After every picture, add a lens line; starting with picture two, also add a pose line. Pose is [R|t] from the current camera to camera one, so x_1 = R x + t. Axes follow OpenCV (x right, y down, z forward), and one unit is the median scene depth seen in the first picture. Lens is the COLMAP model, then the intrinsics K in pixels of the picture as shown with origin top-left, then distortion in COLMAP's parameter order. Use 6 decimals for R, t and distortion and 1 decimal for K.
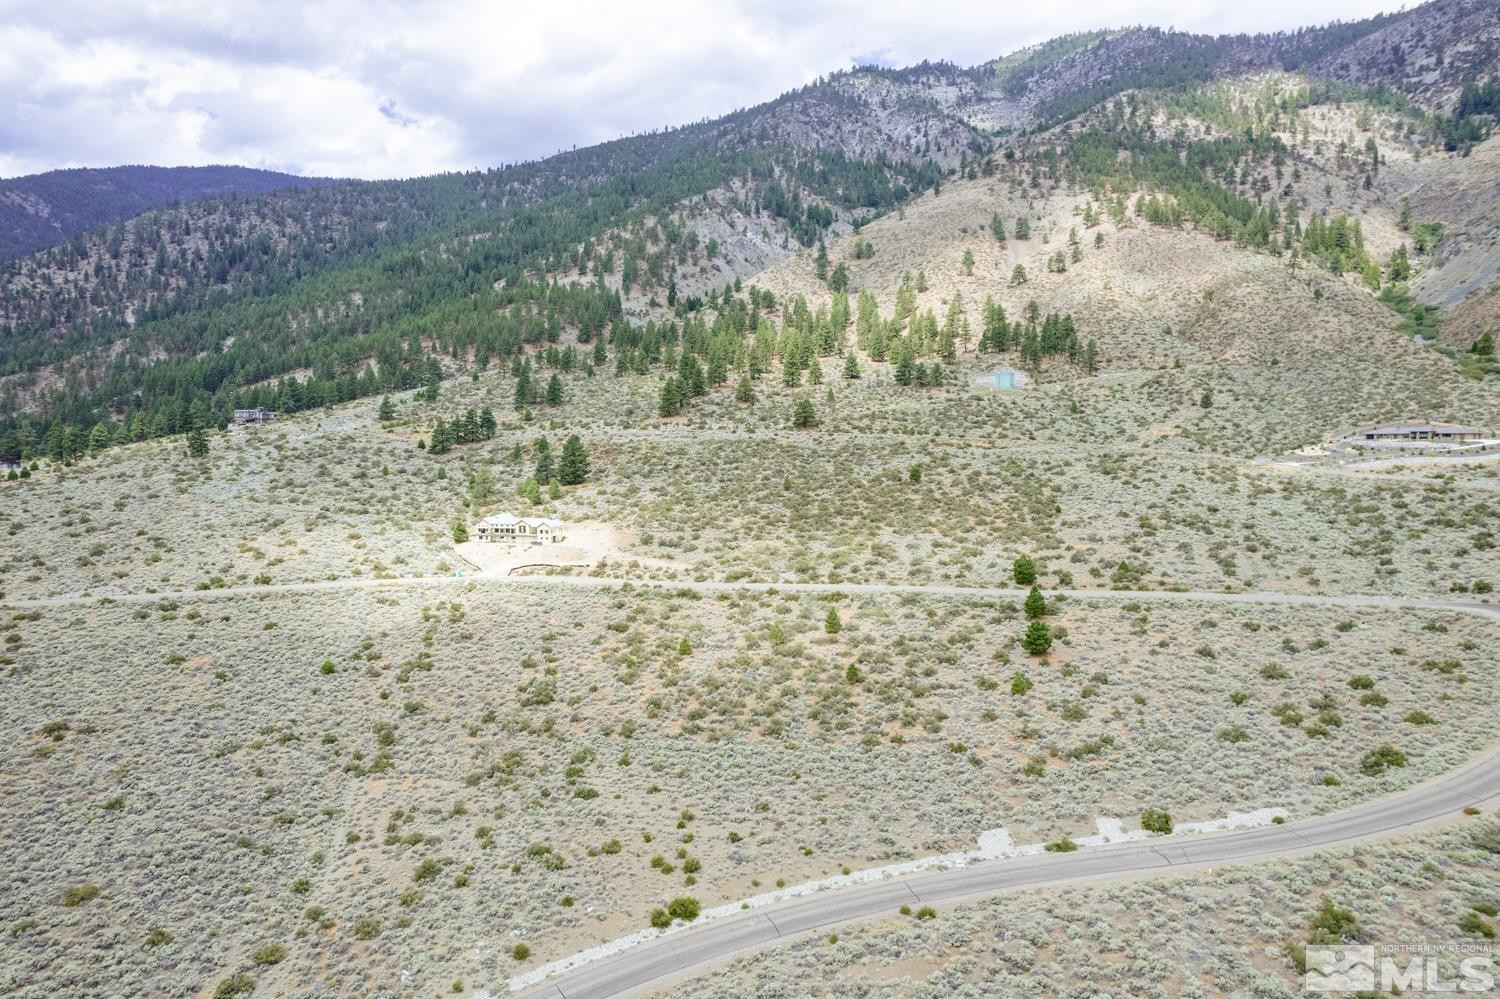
lens RADIAL K [[958.6, 0, 752.6], [0, 958.6, 507.6], [0, 0, 1]] dist [-0.078125, 0.070954]
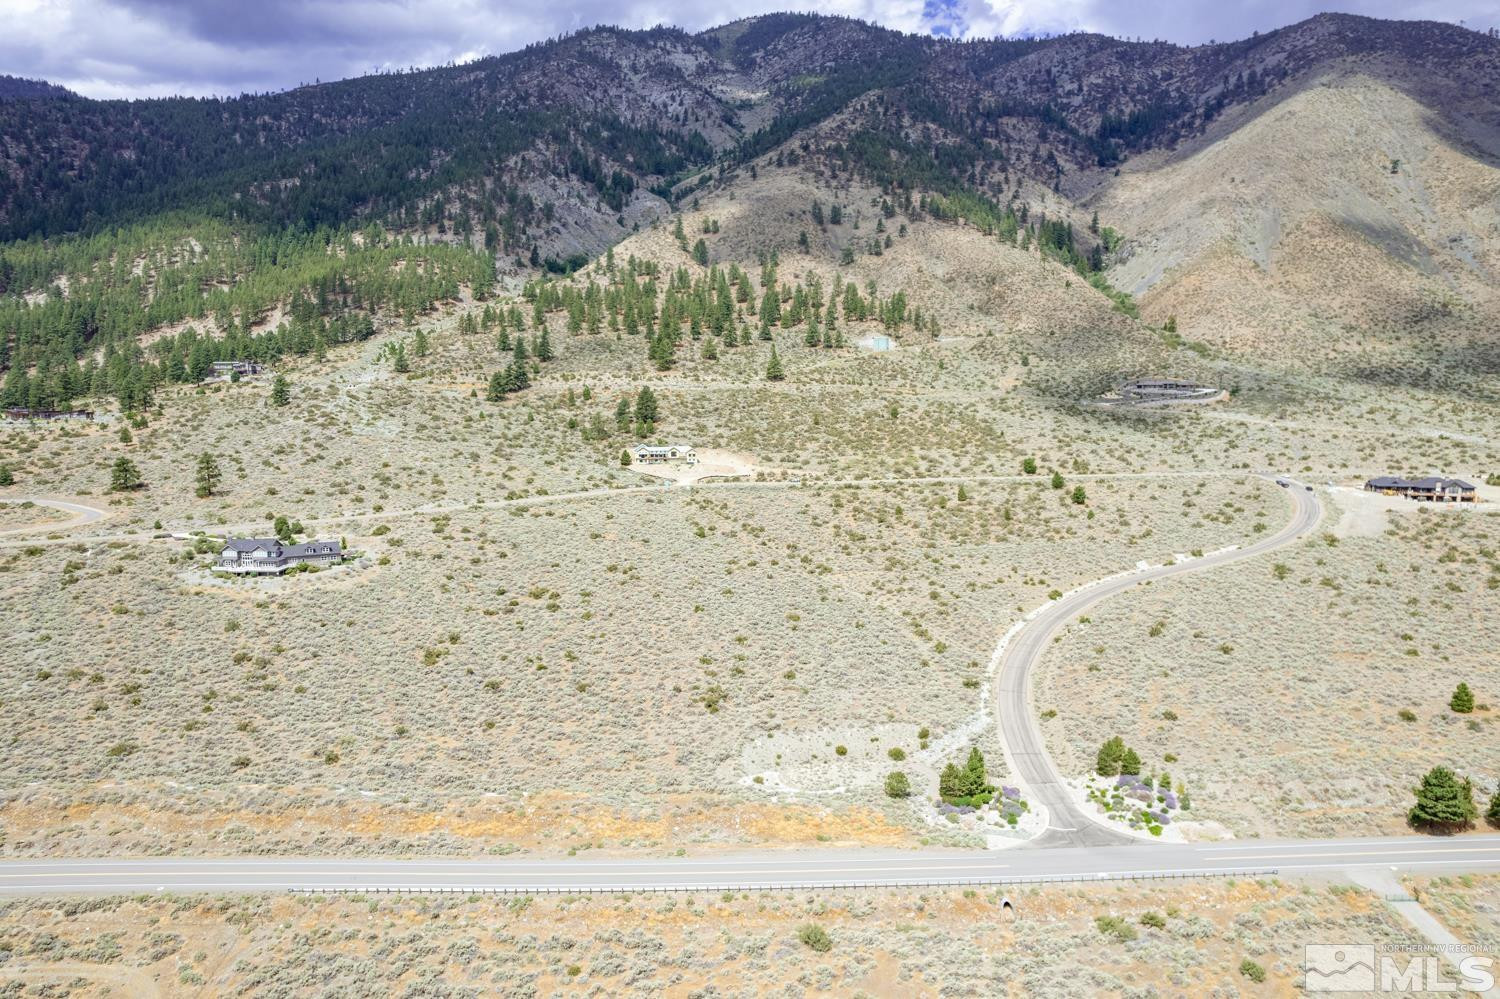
lens RADIAL K [[958.6, 0, 752.6], [0, 958.6, 507.6], [0, 0, 1]] dist [-0.078125, 0.070954]
pose [[0.943076, -0.043314, 0.329744, -0.177584], [0.024257, 0.997800, 0.061692, 0.005148], [-0.331690, -0.050182, 0.942053, -0.110658]]
